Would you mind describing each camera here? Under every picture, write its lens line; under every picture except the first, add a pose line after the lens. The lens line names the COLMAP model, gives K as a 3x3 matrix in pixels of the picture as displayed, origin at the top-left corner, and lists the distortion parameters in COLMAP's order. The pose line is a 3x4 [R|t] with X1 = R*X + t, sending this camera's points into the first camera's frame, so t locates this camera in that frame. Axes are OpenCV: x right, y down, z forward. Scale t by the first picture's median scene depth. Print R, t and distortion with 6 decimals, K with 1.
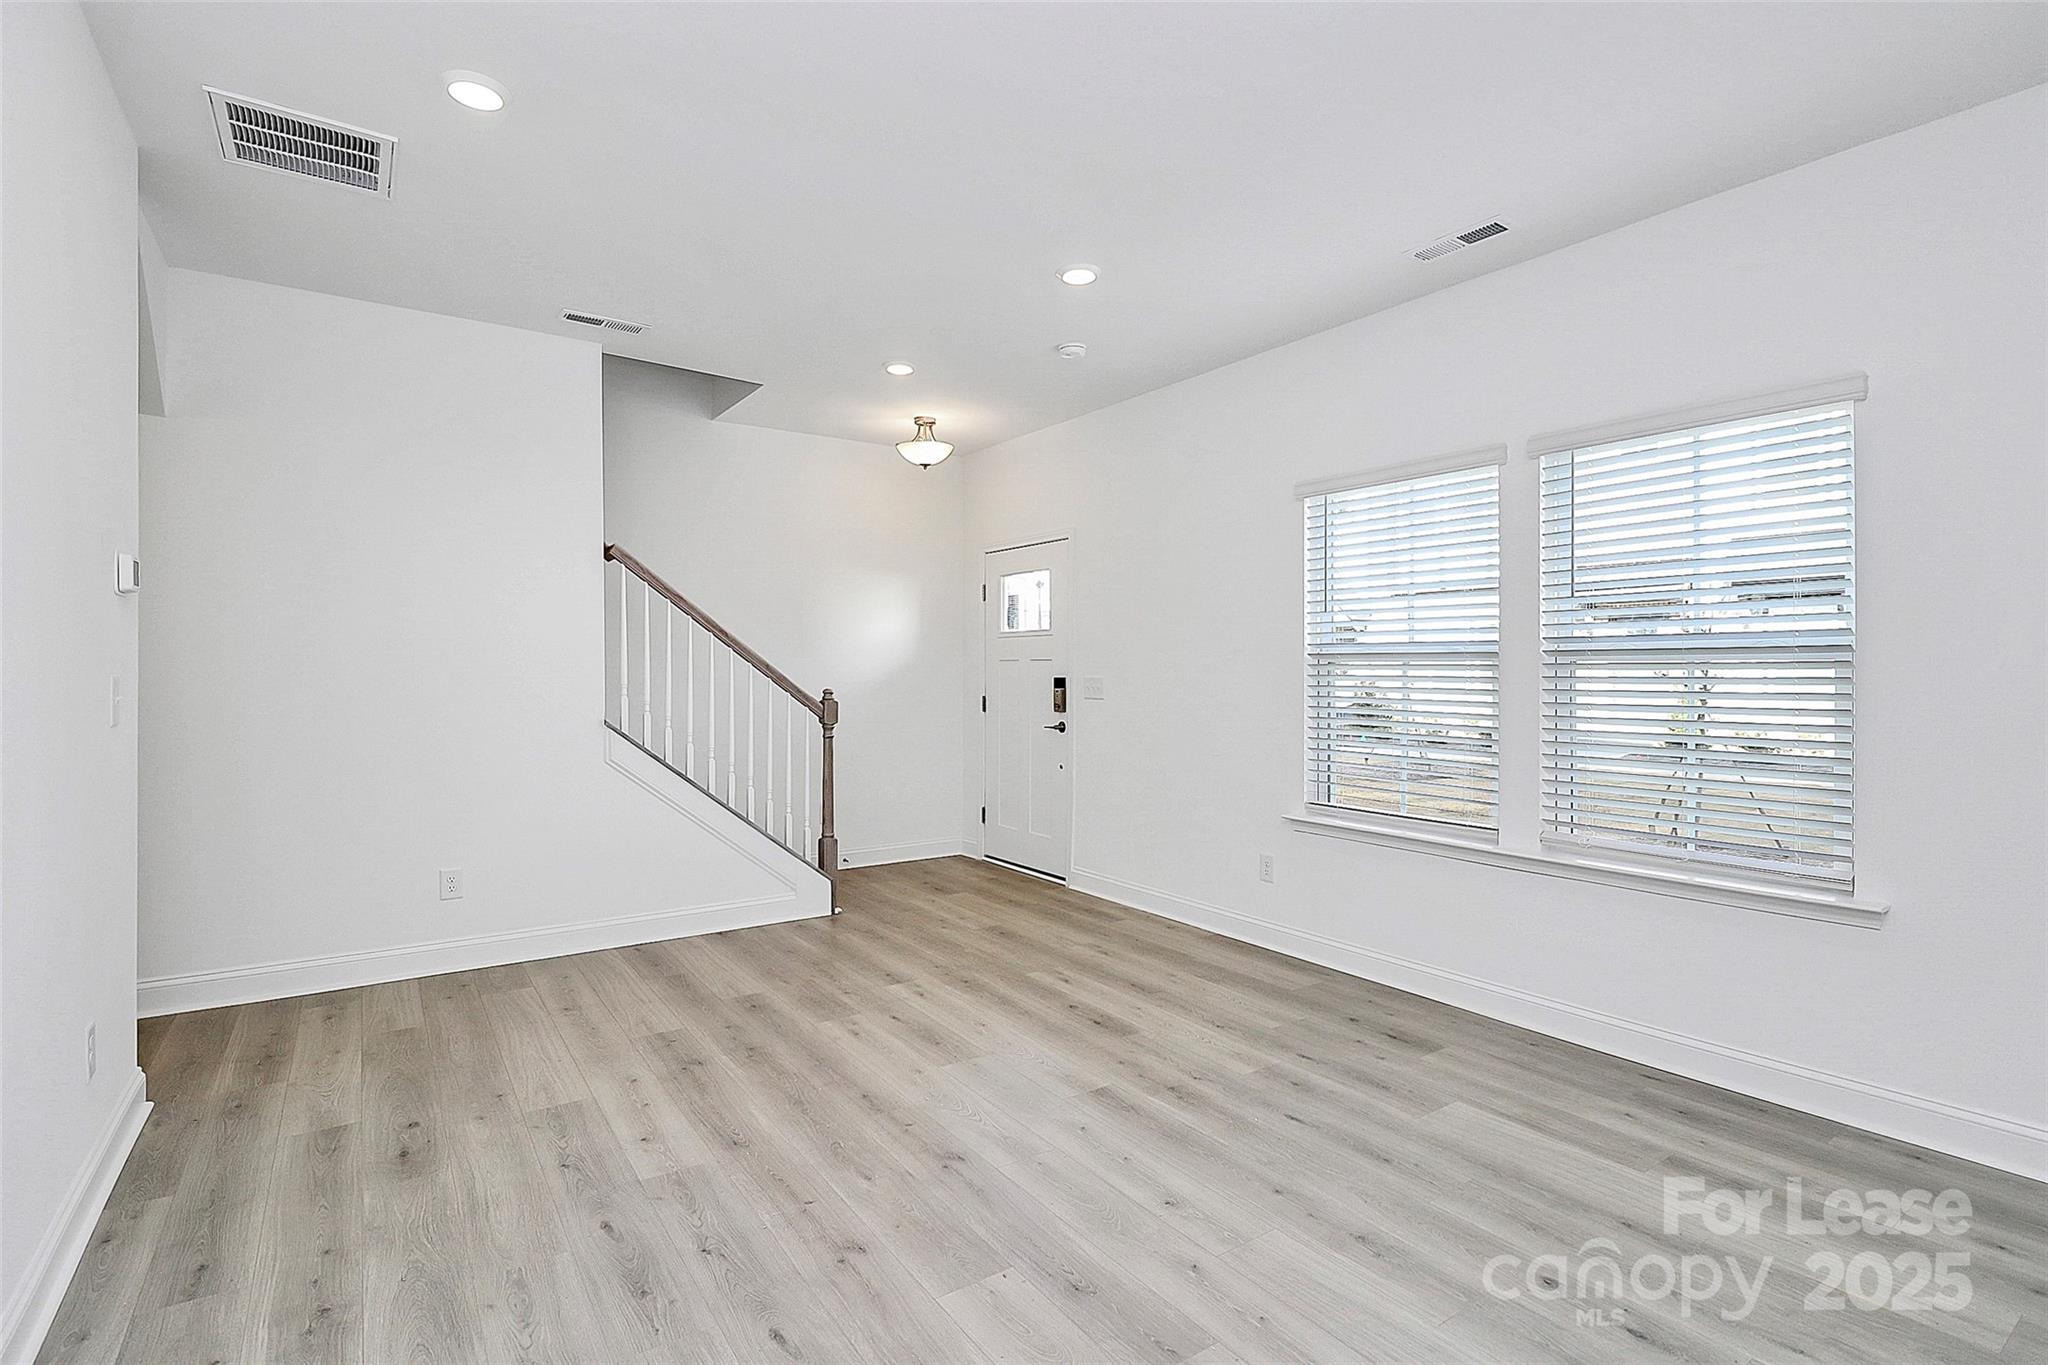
lens RADIAL K [[973.4, 0, 1024.0], [0, 973.4, 682.5], [0, 0, 1]] dist [-0.024436, -0.000543]
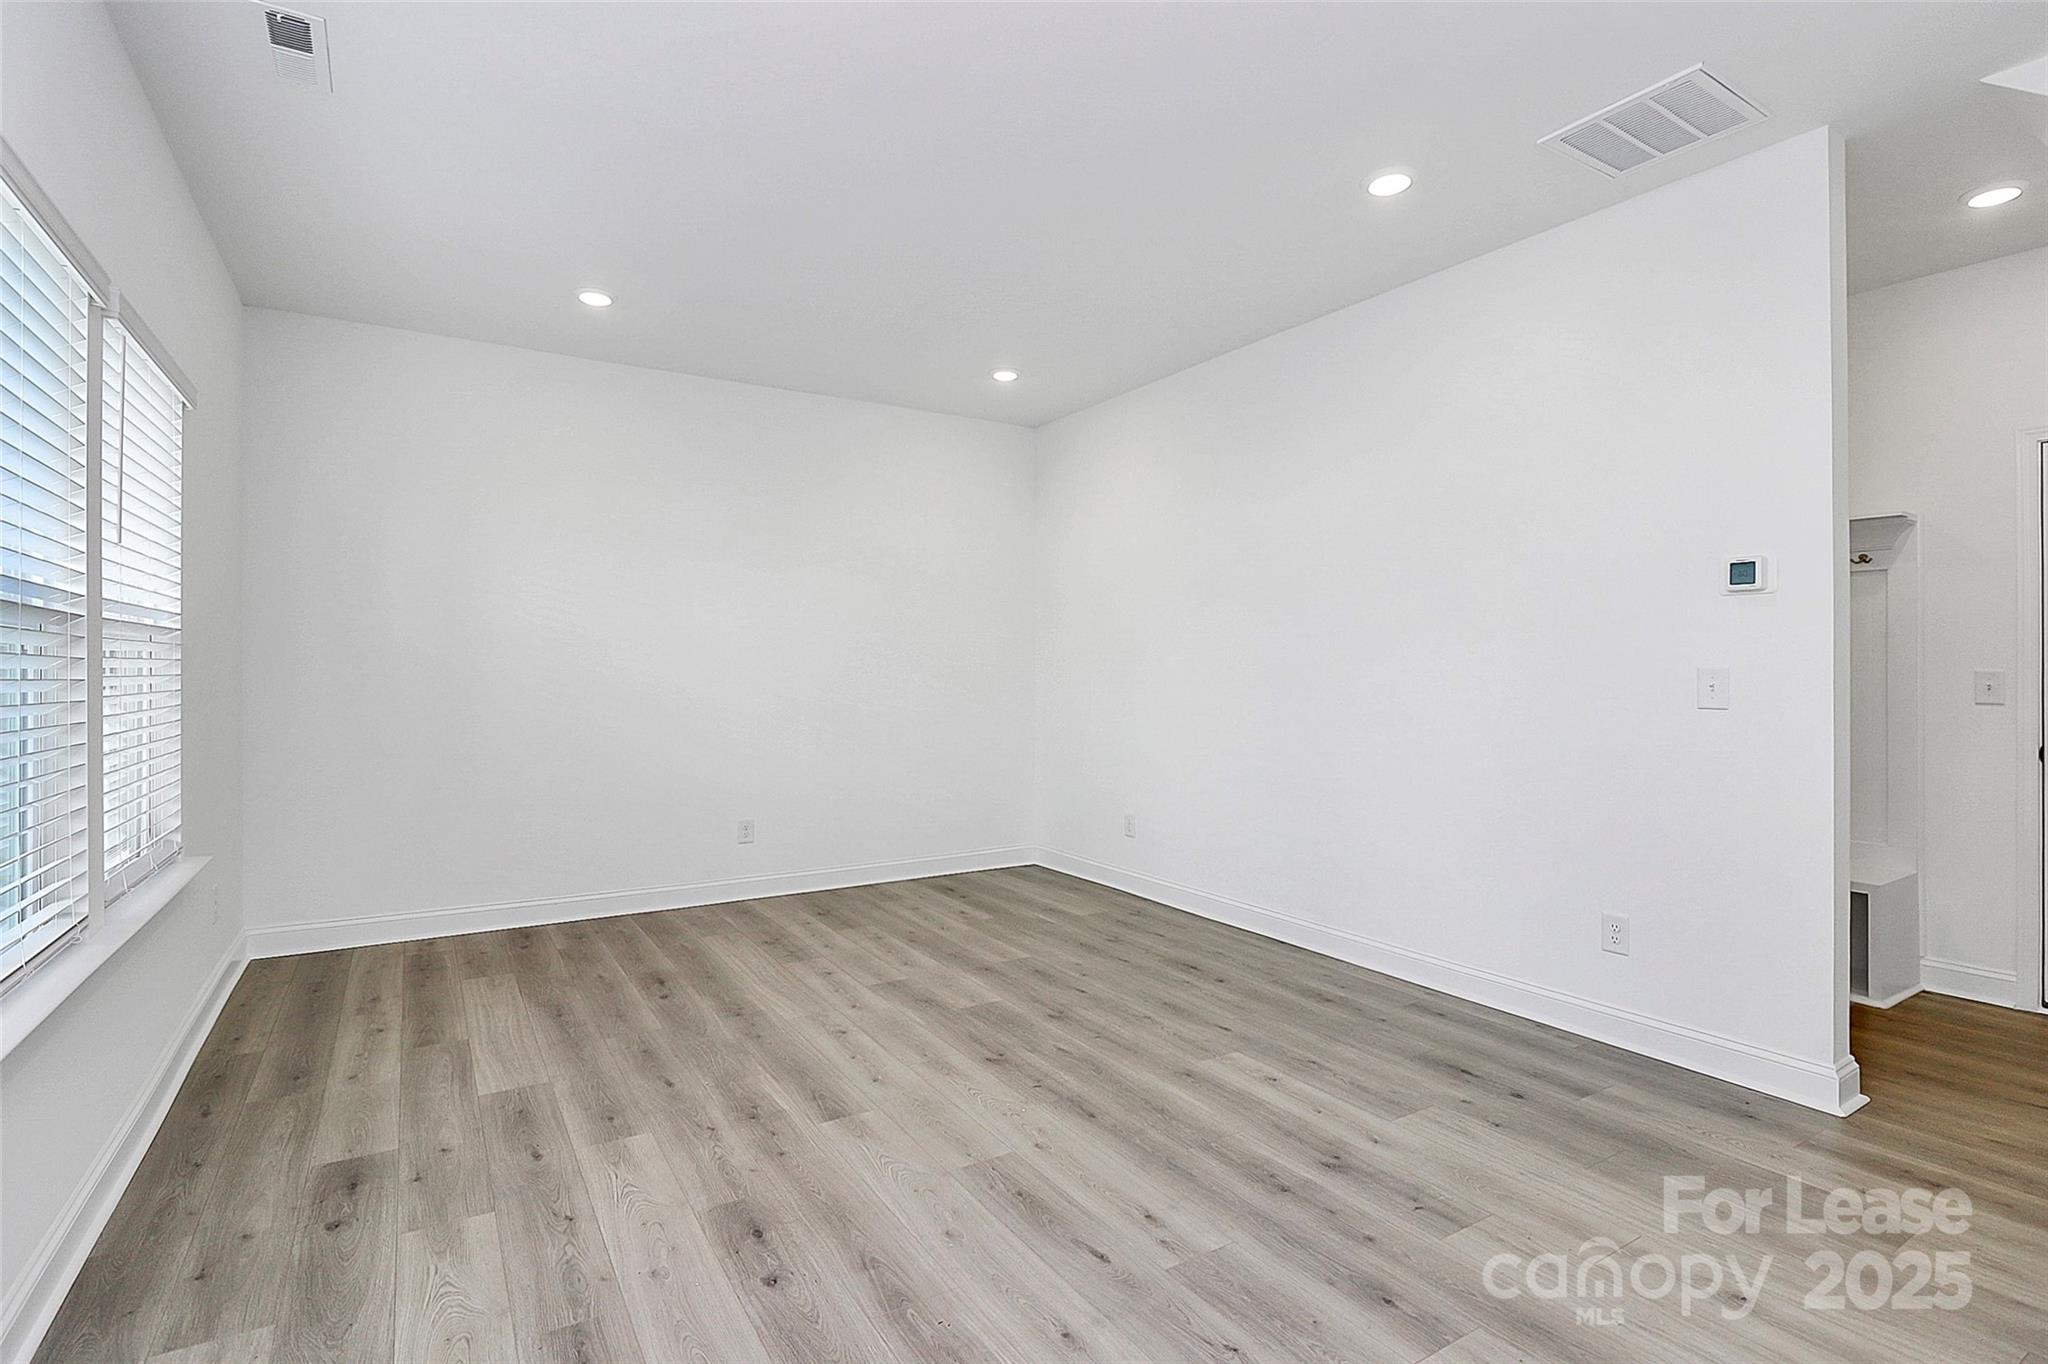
lens RADIAL K [[990.7, 0, 1021.6], [0, 990.7, 670.6], [0, 0, 1]] dist [0.000567, -0.000005]
pose [[-0.999133, -0.004304, 0.041411, -0.136797], [-0.004021, 0.999968, 0.006913, -0.002919], [-0.041439, 0.006740, -0.999118, 1.972472]]
